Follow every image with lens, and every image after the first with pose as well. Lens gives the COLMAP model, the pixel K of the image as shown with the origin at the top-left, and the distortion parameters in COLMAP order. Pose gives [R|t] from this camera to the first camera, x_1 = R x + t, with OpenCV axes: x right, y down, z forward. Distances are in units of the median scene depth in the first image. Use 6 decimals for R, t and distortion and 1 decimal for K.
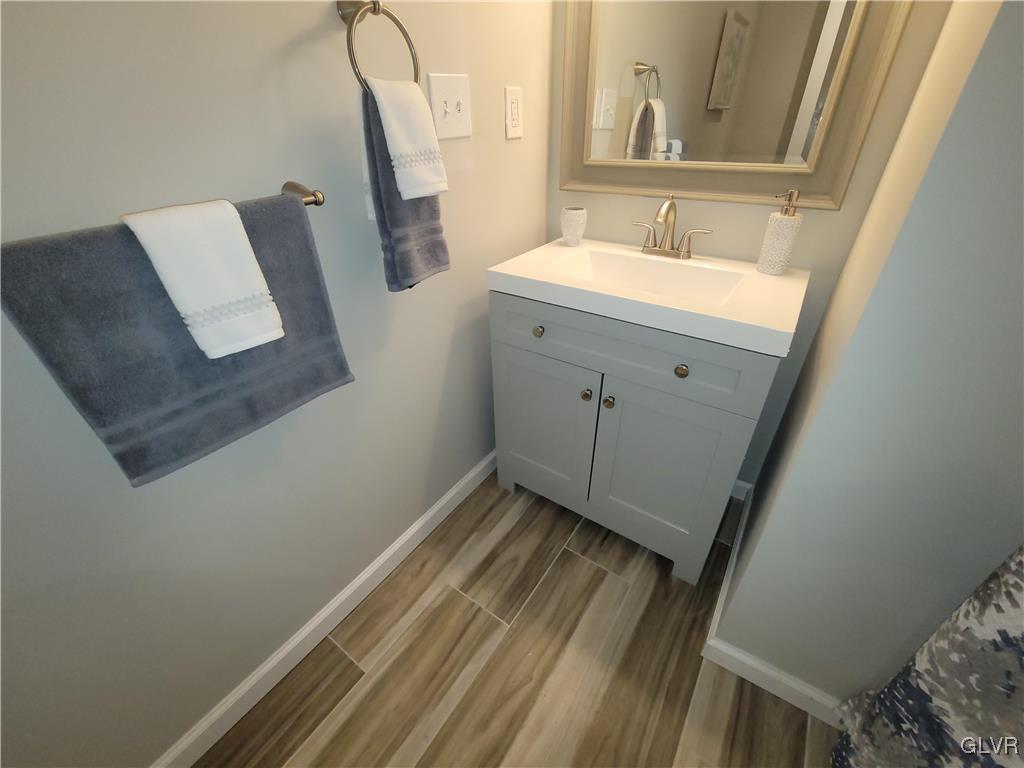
lens RADIAL K [[421.8, 0, 516.5], [0, 421.8, 381.1], [0, 0, 1]] dist [-0.003057, -0.000414]
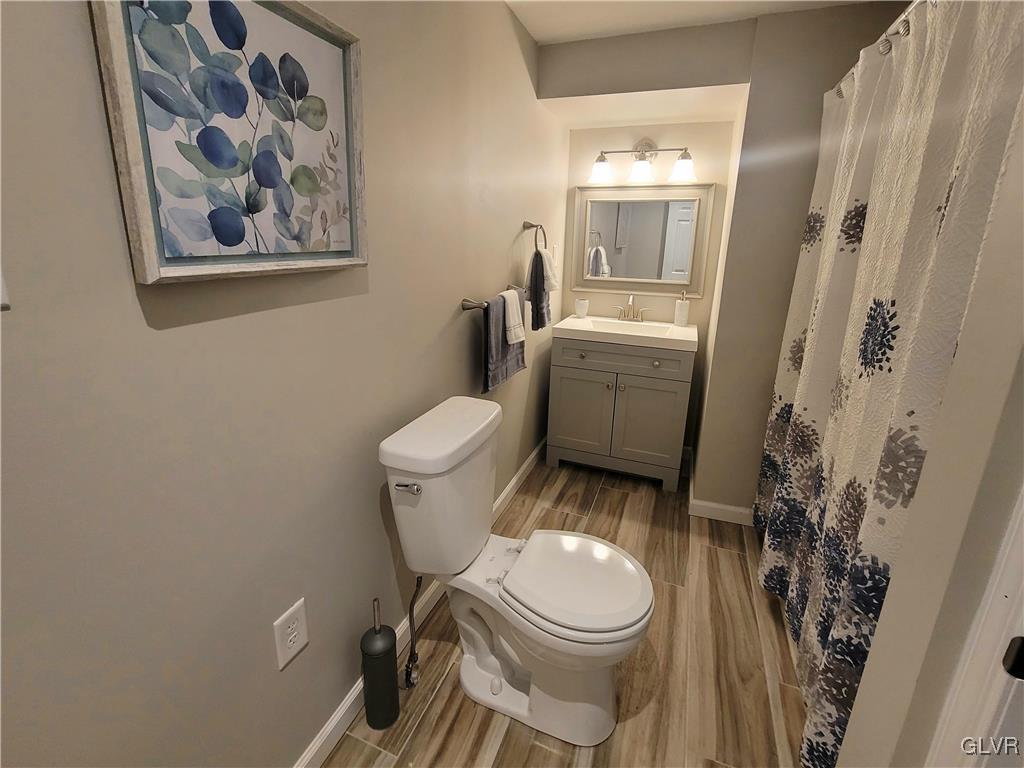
lens RADIAL K [[461.3, 0, 512.4], [0, 461.3, 354.6], [0, 0, 1]] dist [-0.000192, -0.000079]
pose [[0.971906, -0.022497, 0.234292, -0.735530], [0.091622, 0.953068, -0.288559, 0.448686], [-0.216804, 0.301919, 0.928354, -0.893113]]
